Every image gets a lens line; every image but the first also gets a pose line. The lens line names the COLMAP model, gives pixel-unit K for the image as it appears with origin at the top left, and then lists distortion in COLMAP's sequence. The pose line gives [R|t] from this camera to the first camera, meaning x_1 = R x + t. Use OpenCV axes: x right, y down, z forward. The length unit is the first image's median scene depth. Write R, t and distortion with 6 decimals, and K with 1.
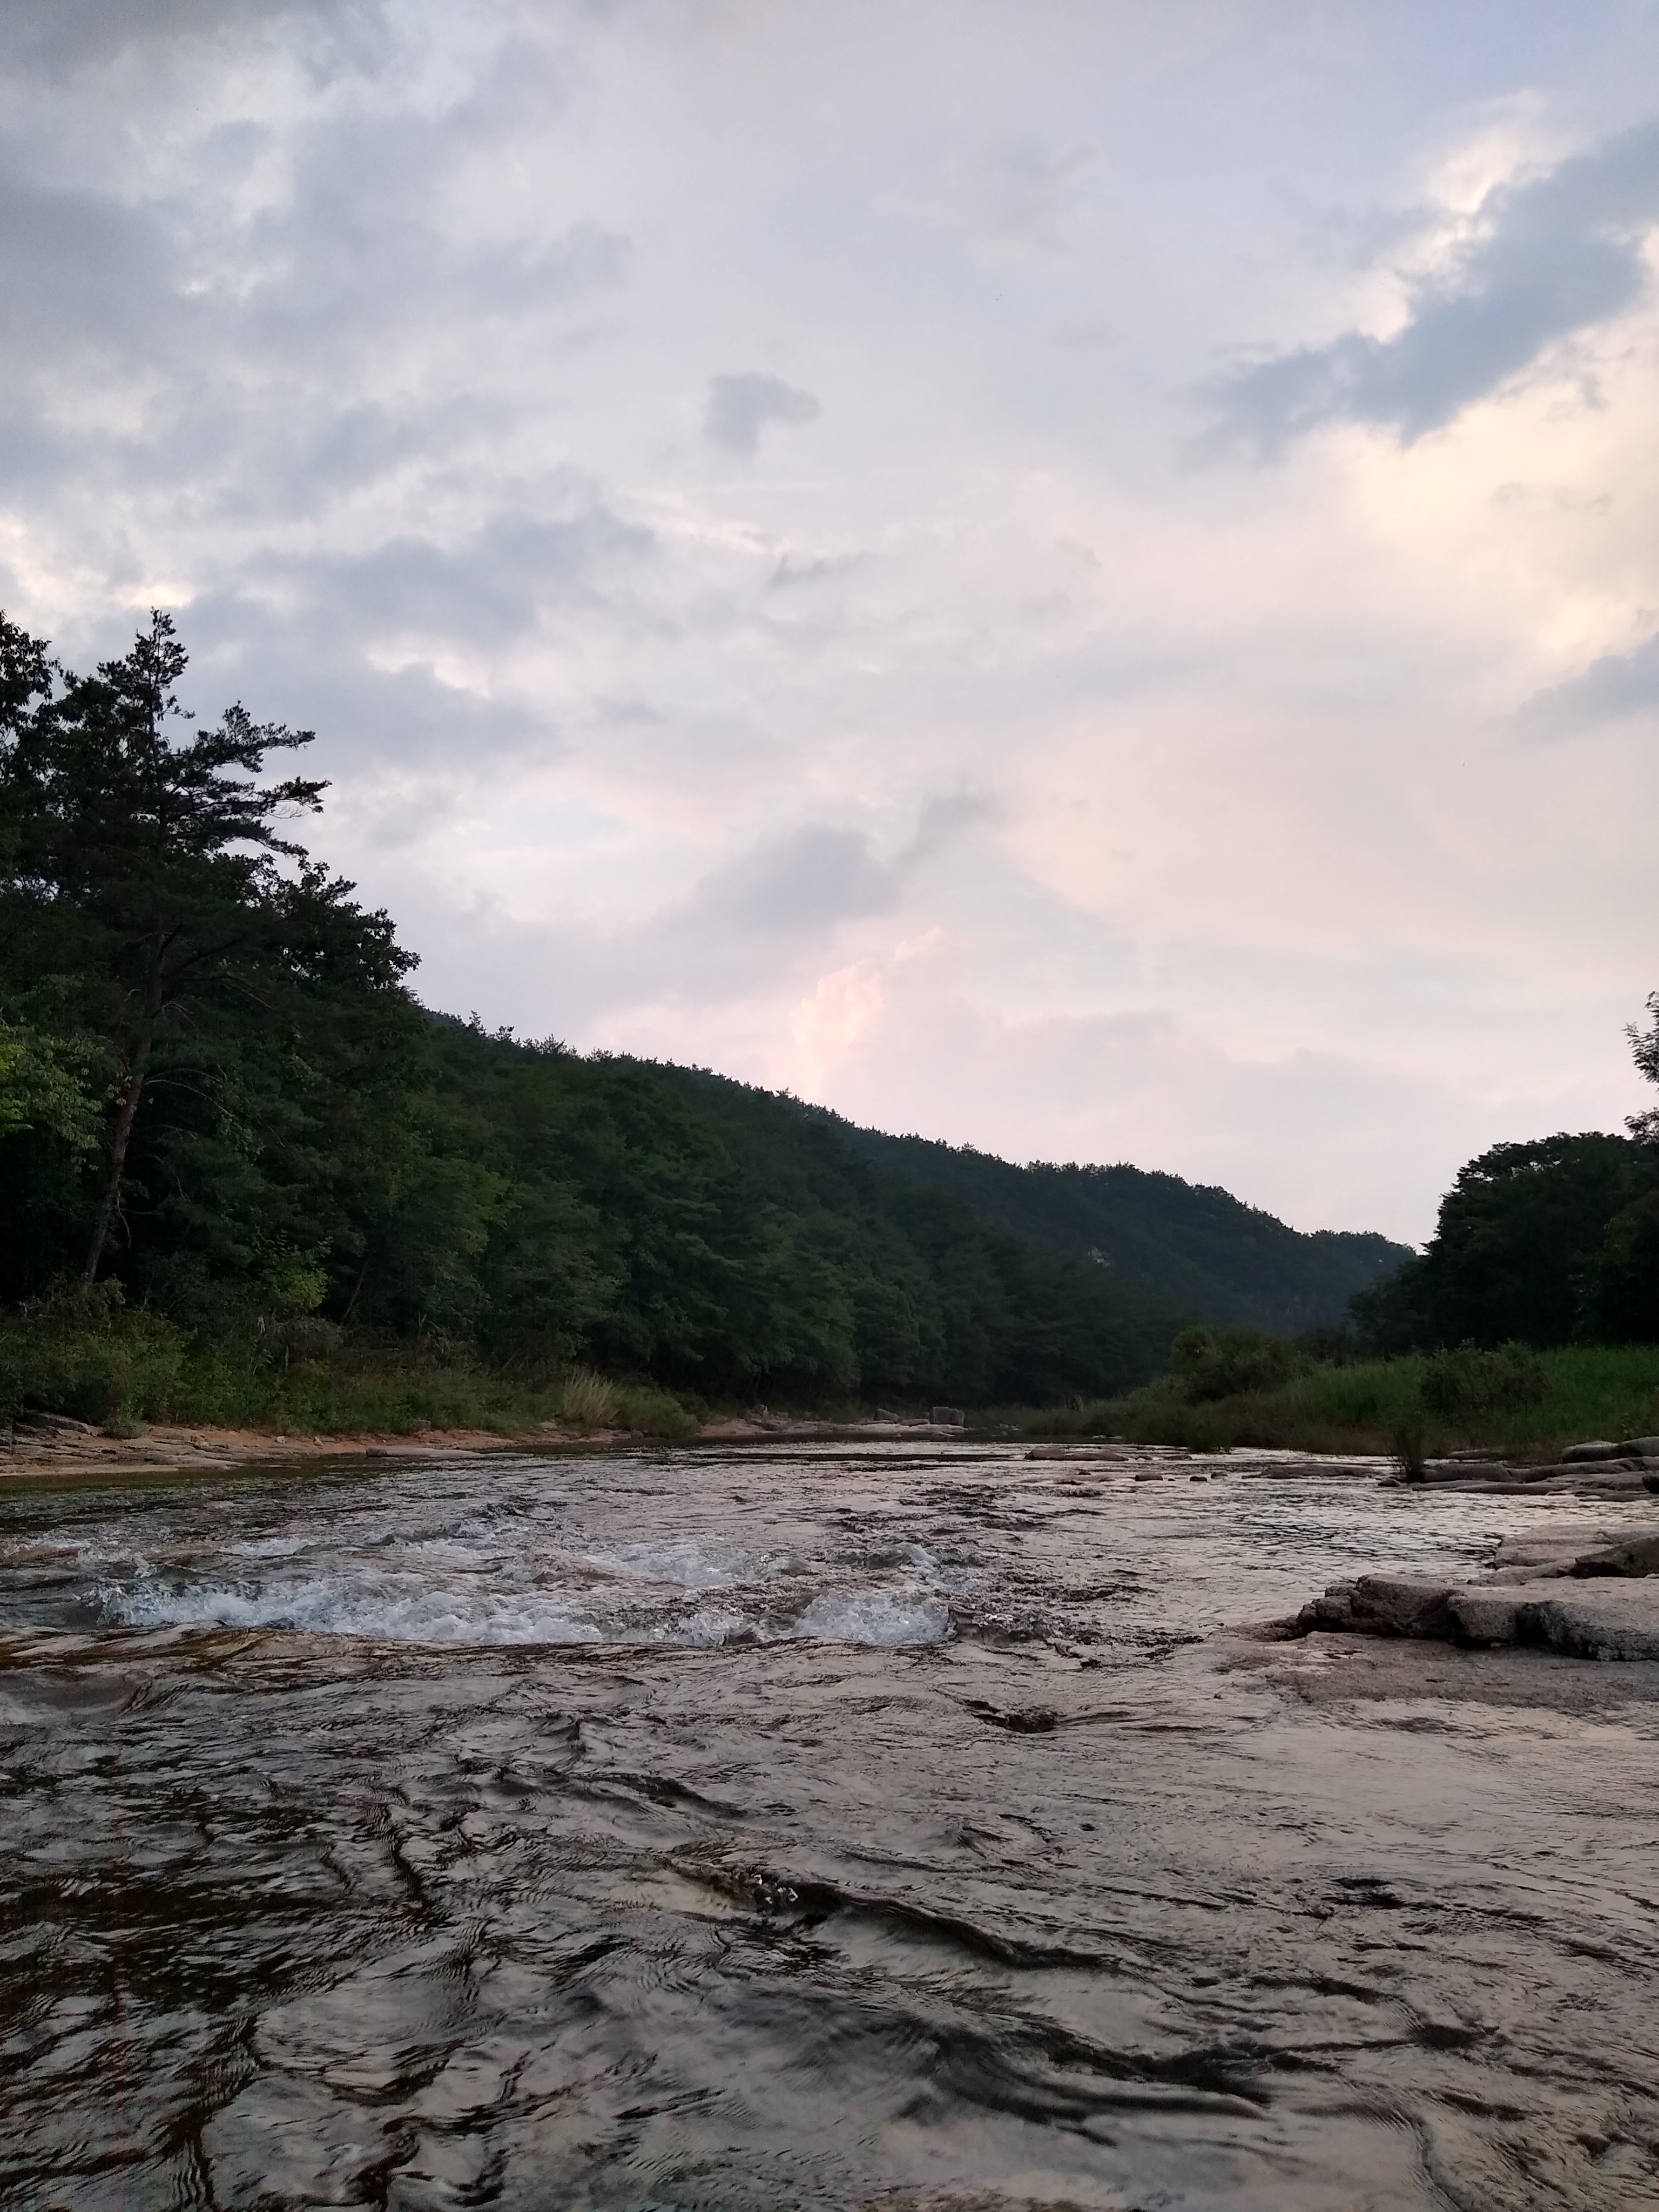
lens RADIAL K [[1715.6, 0, 829.5], [0, 1715.6, 1106.0], [0, 0, 1]] dist [0.075549, -0.120477]
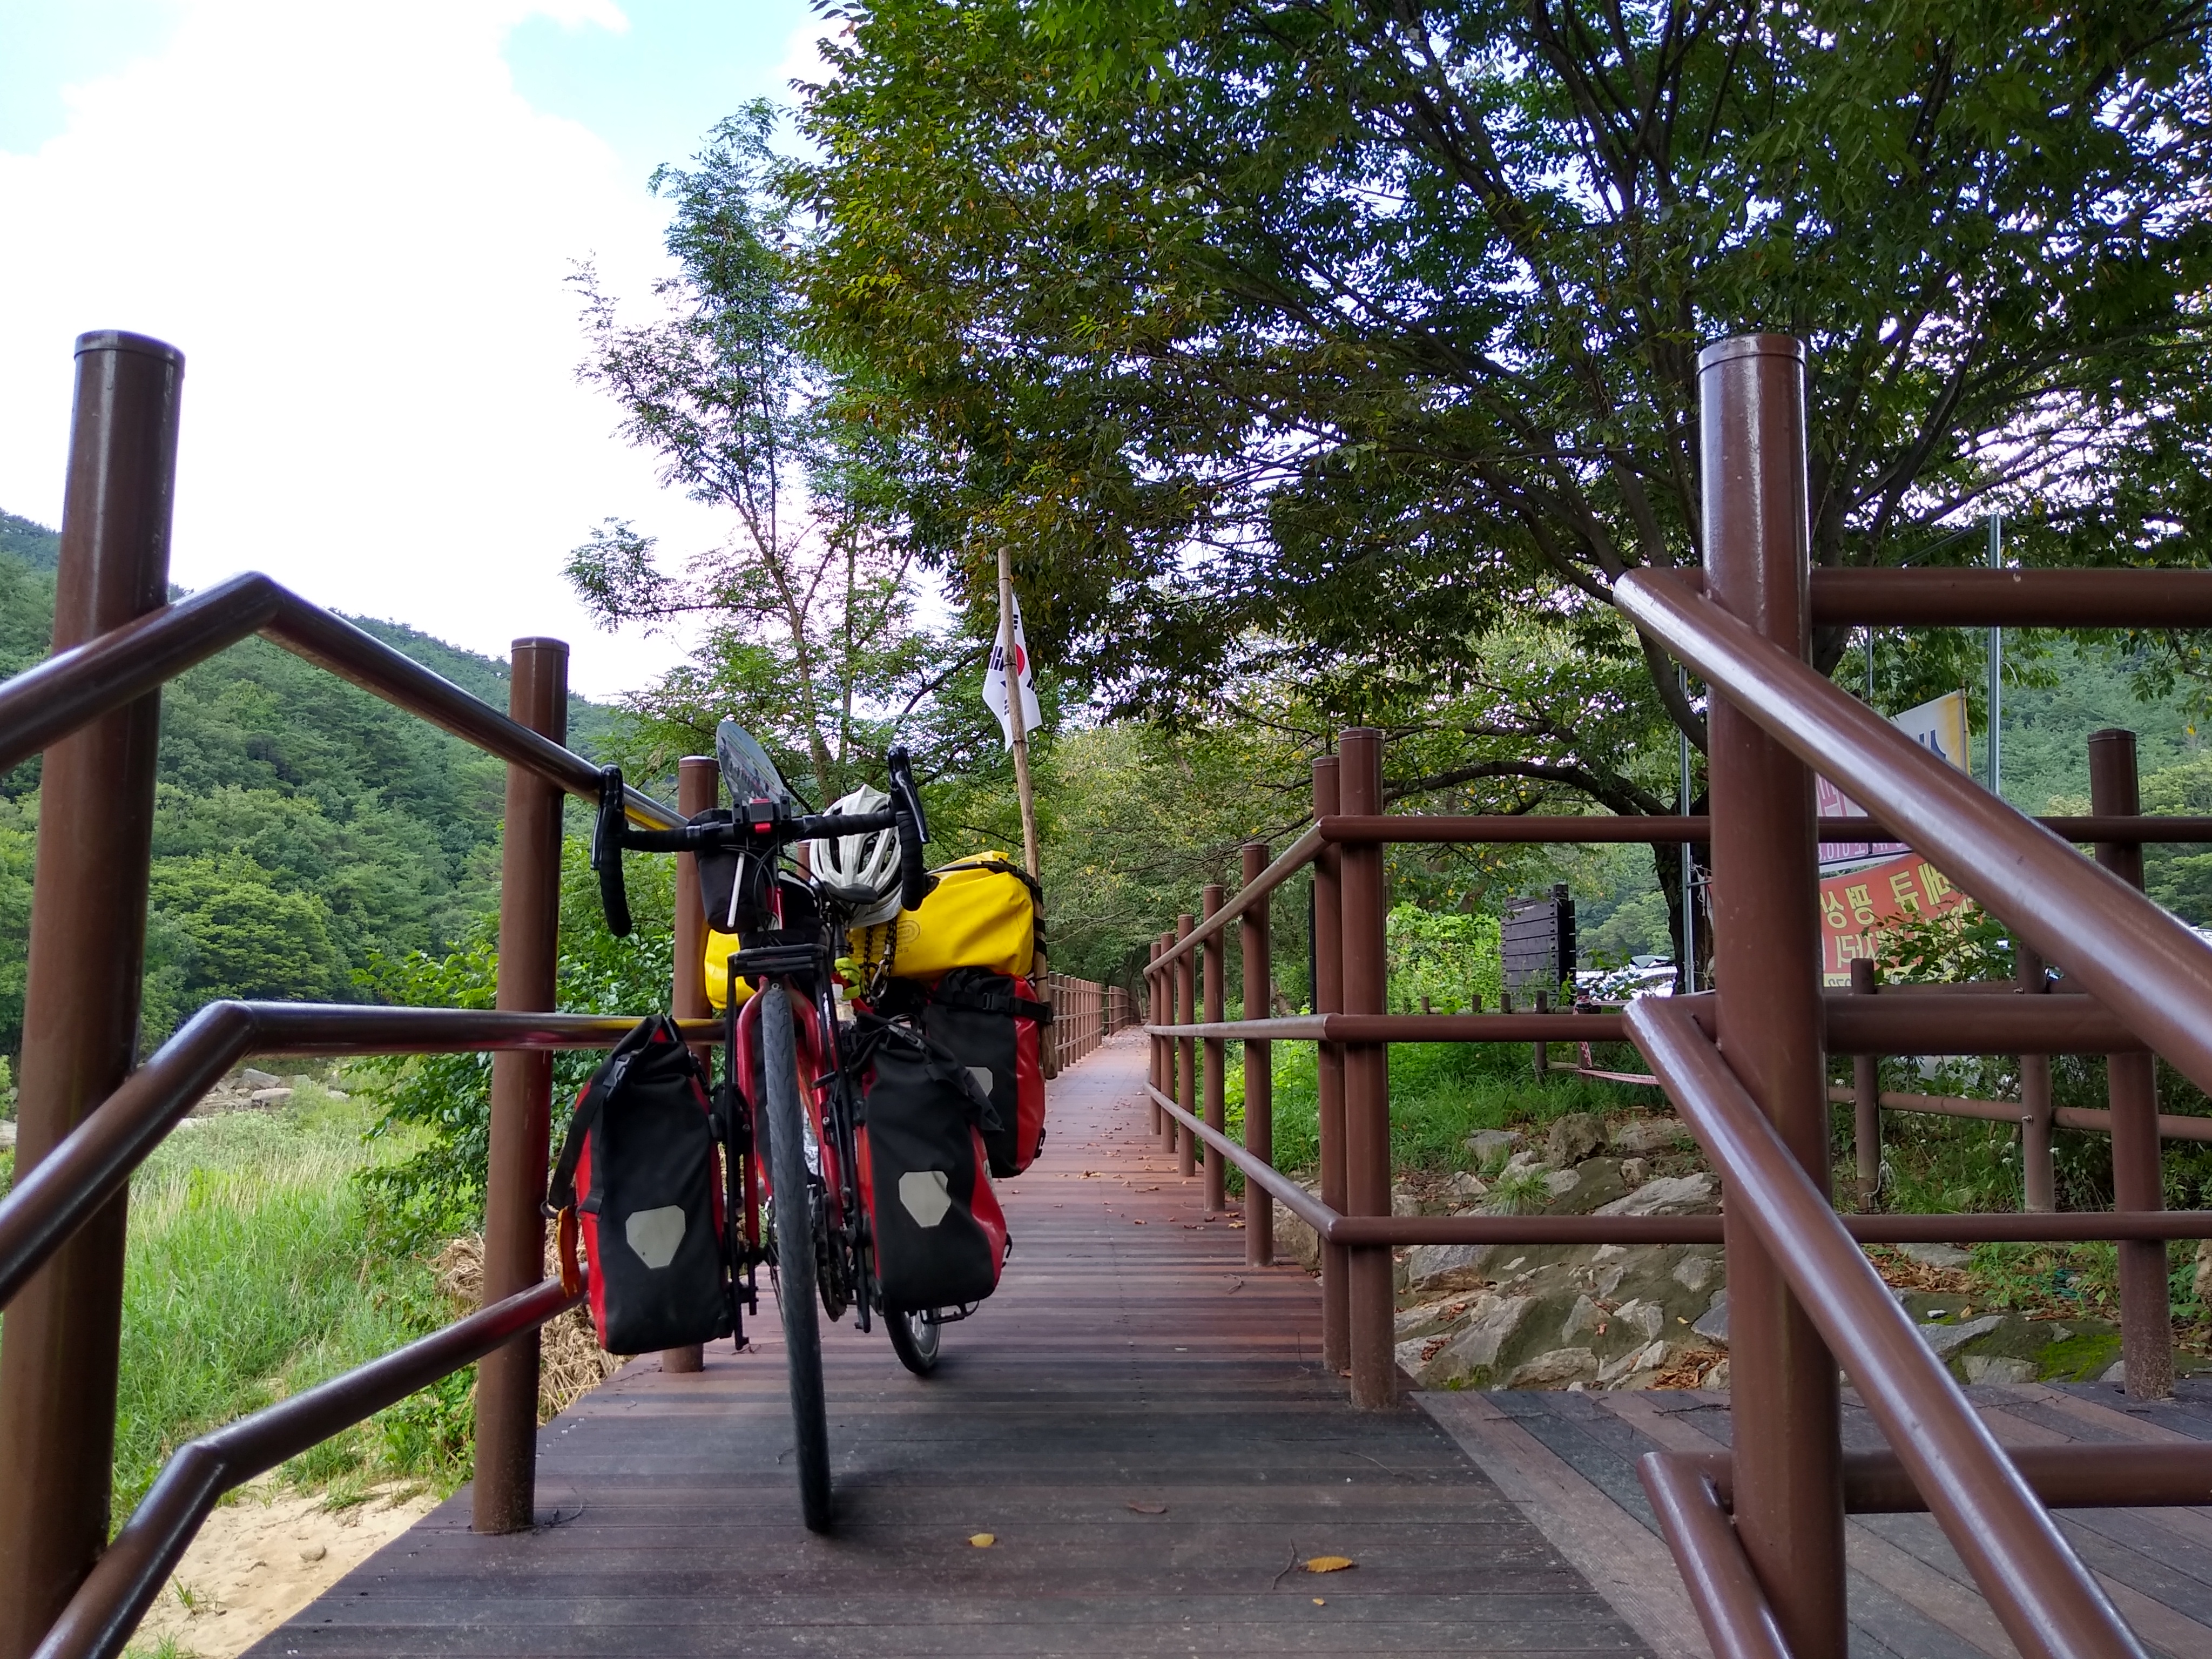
lens RADIAL K [[1715.6, 0, 1106.0], [0, 1715.6, 829.5], [0, 0, 1]] dist [0.075549, -0.120477]
pose [[0.963779, 0.035589, 0.264316, 0.221424], [-0.055265, 0.996196, 0.067379, 0.014941], [-0.260913, -0.079545, 0.962080, 0.299274]]
